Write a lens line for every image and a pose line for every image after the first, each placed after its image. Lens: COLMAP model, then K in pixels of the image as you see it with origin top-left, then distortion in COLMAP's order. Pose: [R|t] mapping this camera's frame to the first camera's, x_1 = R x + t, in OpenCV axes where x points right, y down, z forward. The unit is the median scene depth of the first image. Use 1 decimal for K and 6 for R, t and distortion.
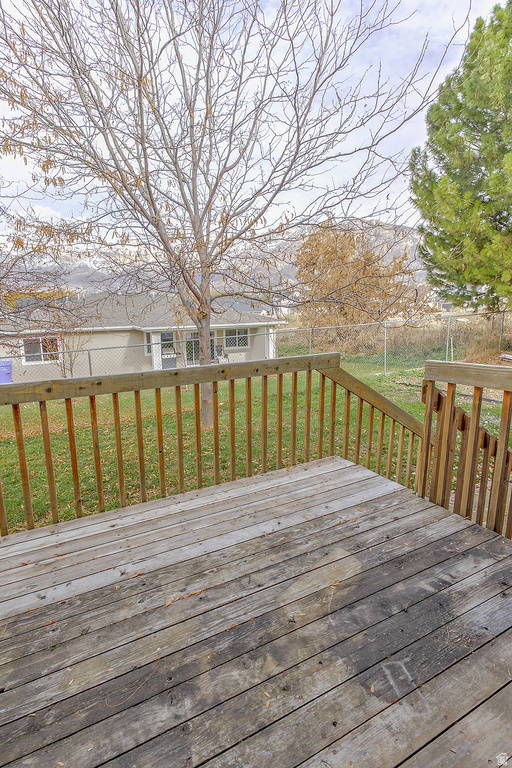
lens RADIAL K [[359.0, 0, 243.9], [0, 359.0, 392.8], [0, 0, 1]] dist [0.000613, 0.000485]
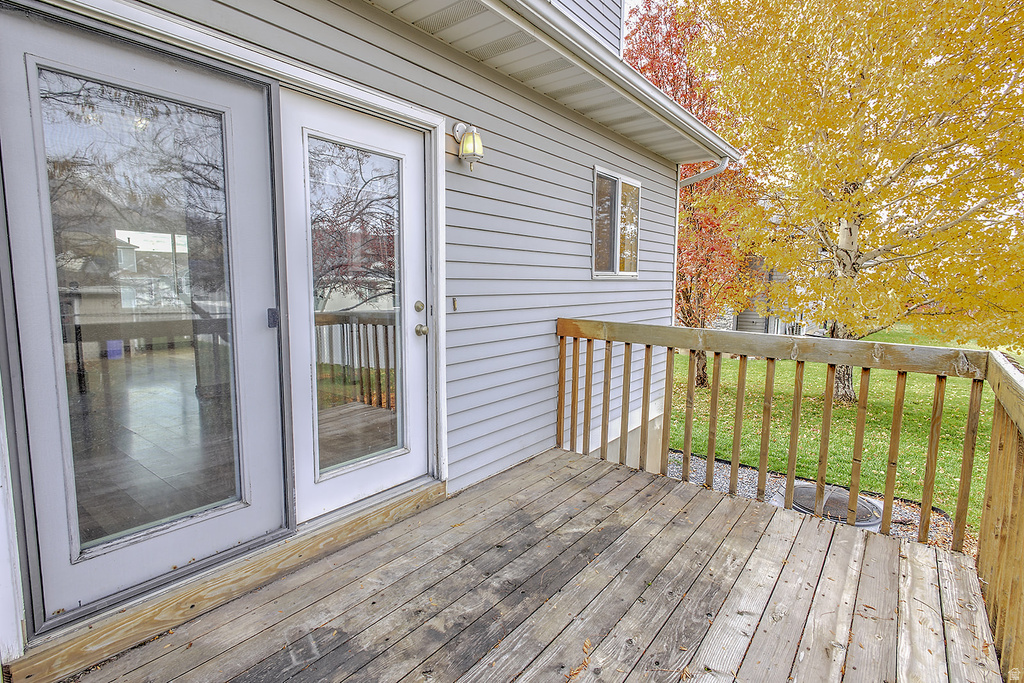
lens RADIAL K [[501.7, 0, 494.1], [0, 501.7, 337.0], [0, 0, 1]] dist [0.002047, -0.000270]
pose [[-0.902656, 0.077715, -0.423287, 0.083169], [-0.065679, 0.947163, 0.313957, -0.075194], [0.425321, 0.311196, -0.849858, 0.363751]]
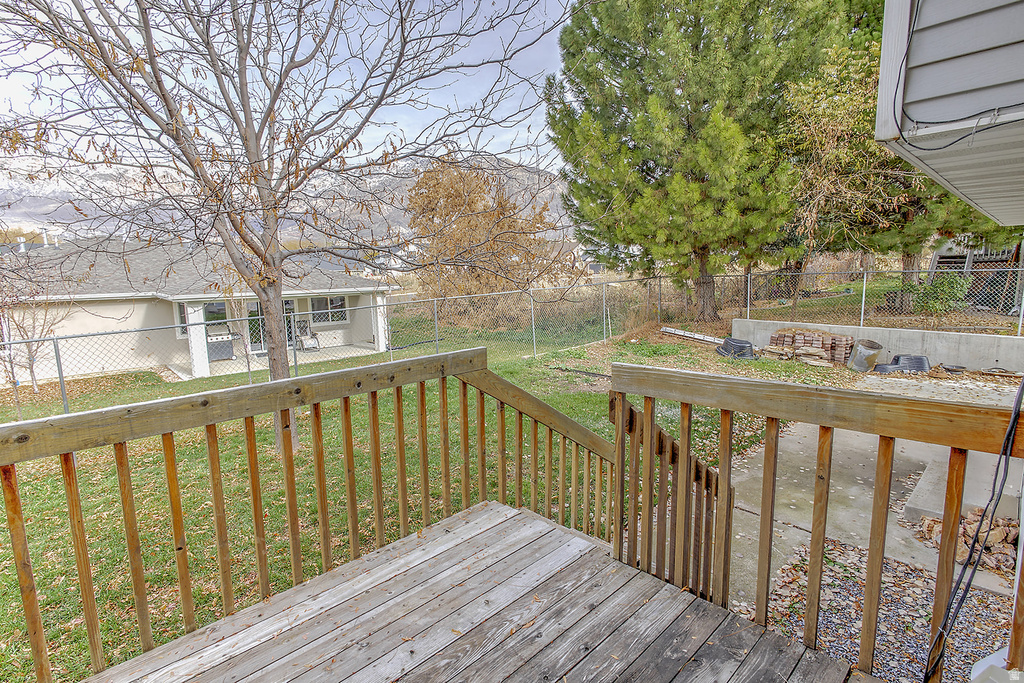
lens RADIAL K [[486.8, 0, 513.1], [0, 486.8, 362.9], [0, 0, 1]] dist [-0.000245, 0.000207]
pose [[0.942555, -0.054782, 0.329528, 0.004605], [0.067482, 0.997349, -0.027216, -0.020823], [-0.327164, 0.047889, 0.943753, 0.046590]]
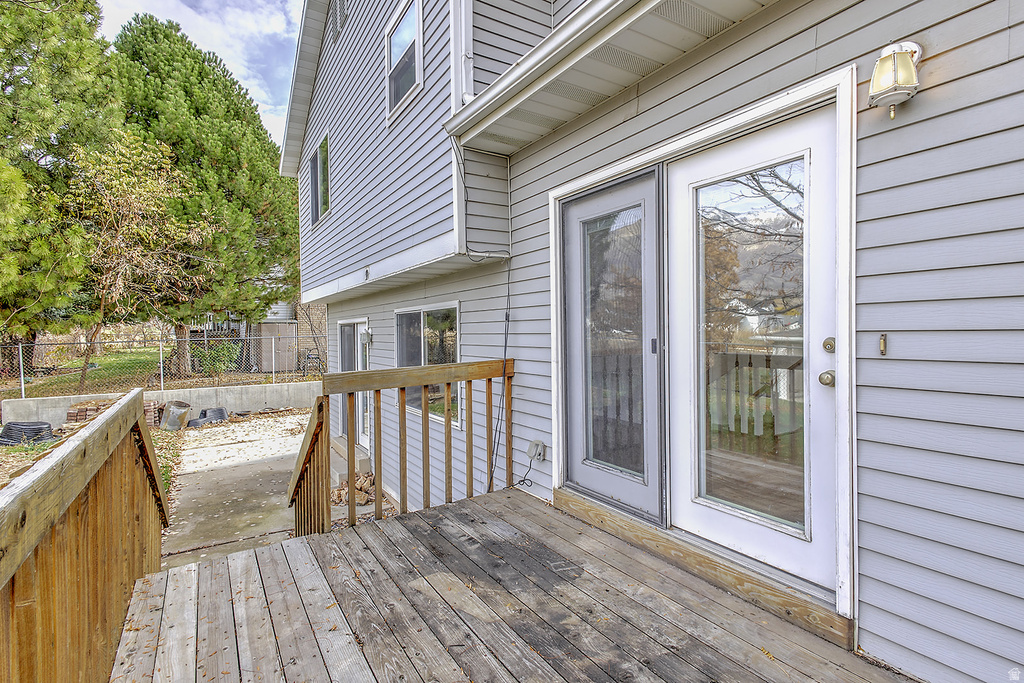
lens RADIAL K [[502.1, 0, 514.2], [0, 502.1, 336.6], [0, 0, 1]] dist [0.003930, 0.000324]
pose [[-0.111837, 0.022544, 0.993471, -0.263848], [0.236576, 0.971602, 0.004584, -0.022292], [-0.965155, 0.235544, -0.113995, 0.209900]]
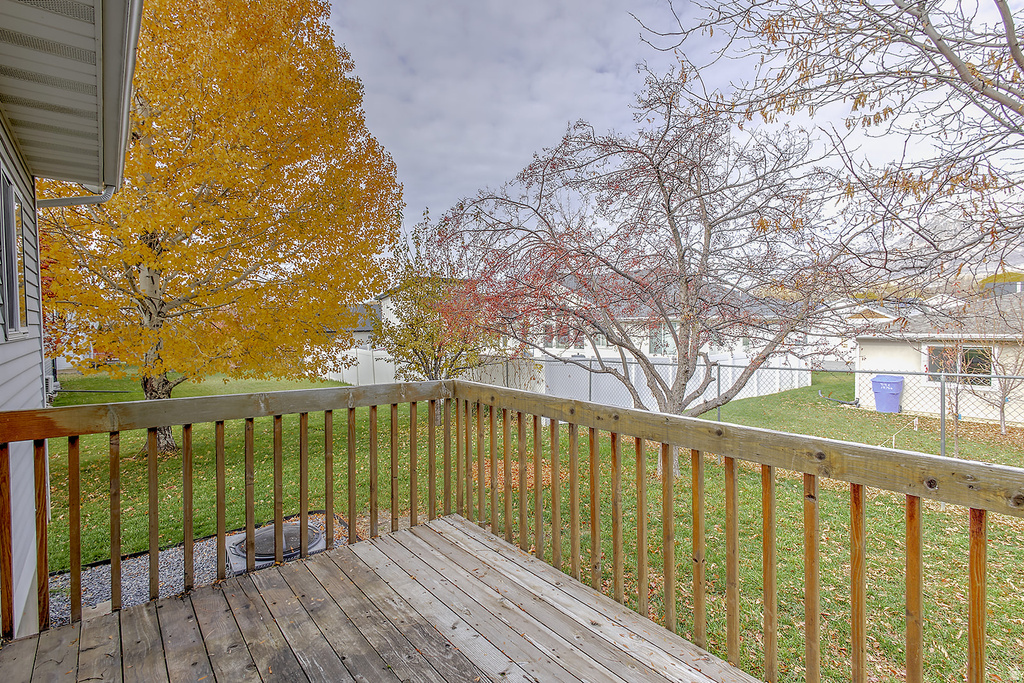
lens RADIAL K [[502.1, 0, 514.2], [0, 502.1, 336.6], [0, 0, 1]] dist [0.003930, 0.000324]
pose [[0.267275, 0.057341, -0.961913, 0.160437], [-0.210335, 0.977629, -0.000165, -0.044701], [0.940385, 0.202368, 0.273356, 0.154894]]
